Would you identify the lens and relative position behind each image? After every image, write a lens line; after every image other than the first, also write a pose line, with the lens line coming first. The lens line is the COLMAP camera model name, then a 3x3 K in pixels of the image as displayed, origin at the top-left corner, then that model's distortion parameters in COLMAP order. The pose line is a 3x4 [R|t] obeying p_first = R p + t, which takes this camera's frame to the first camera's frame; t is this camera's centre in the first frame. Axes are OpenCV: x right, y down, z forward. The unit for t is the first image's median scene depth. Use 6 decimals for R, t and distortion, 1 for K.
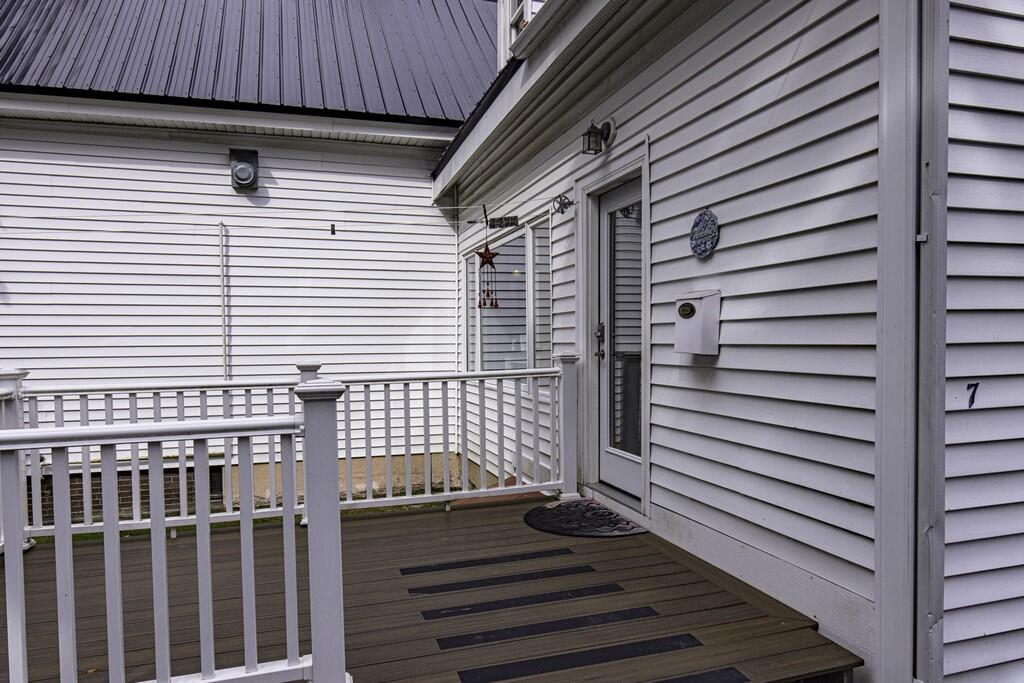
lens RADIAL K [[670.9, 0, 512.0], [0, 670.9, 341.5], [0, 0, 1]] dist [-0.000076, -0.000023]
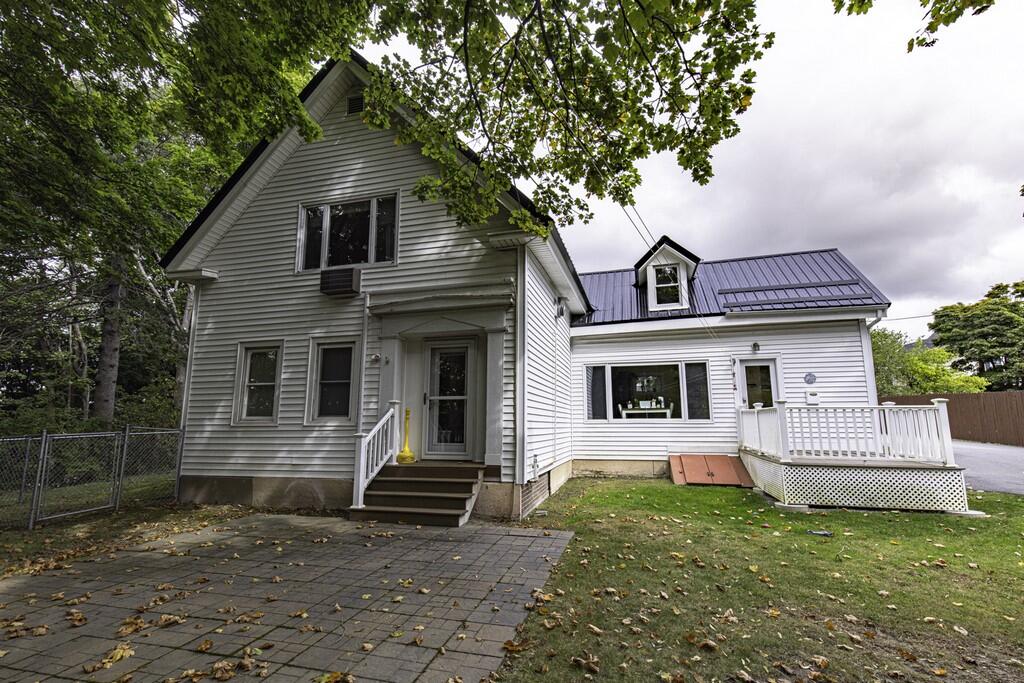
lens RADIAL K [[473.8, 0, 512.0], [0, 473.8, 341.5], [0, 0, 1]] dist [0.002189, 0.000068]
pose [[0.543837, 0.145303, 0.826515, -3.506905], [0.004651, 0.984359, -0.176113, 0.156730], [-0.839178, 0.099621, 0.534655, 0.921614]]
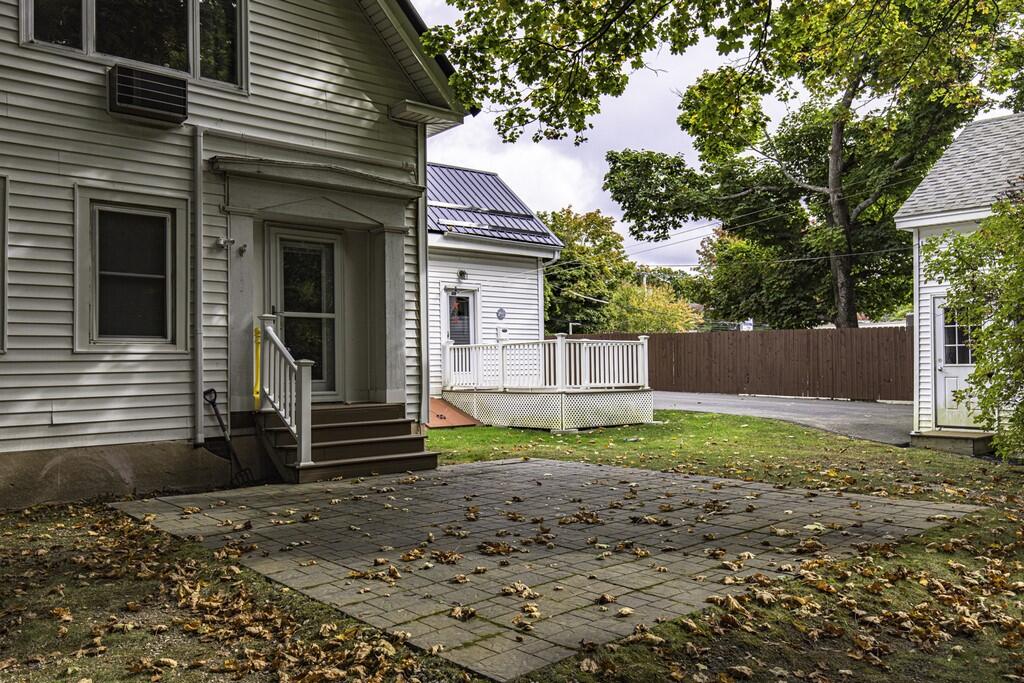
lens RADIAL K [[793.7, 0, 512.0], [0, 793.7, 341.5], [0, 0, 1]] dist [0.009425, 0.002874]
pose [[-0.383788, 0.046438, 0.922253, -4.464074], [0.023545, 0.998902, -0.040499, 0.233871], [-0.923121, 0.006171, -0.384460, 2.876494]]
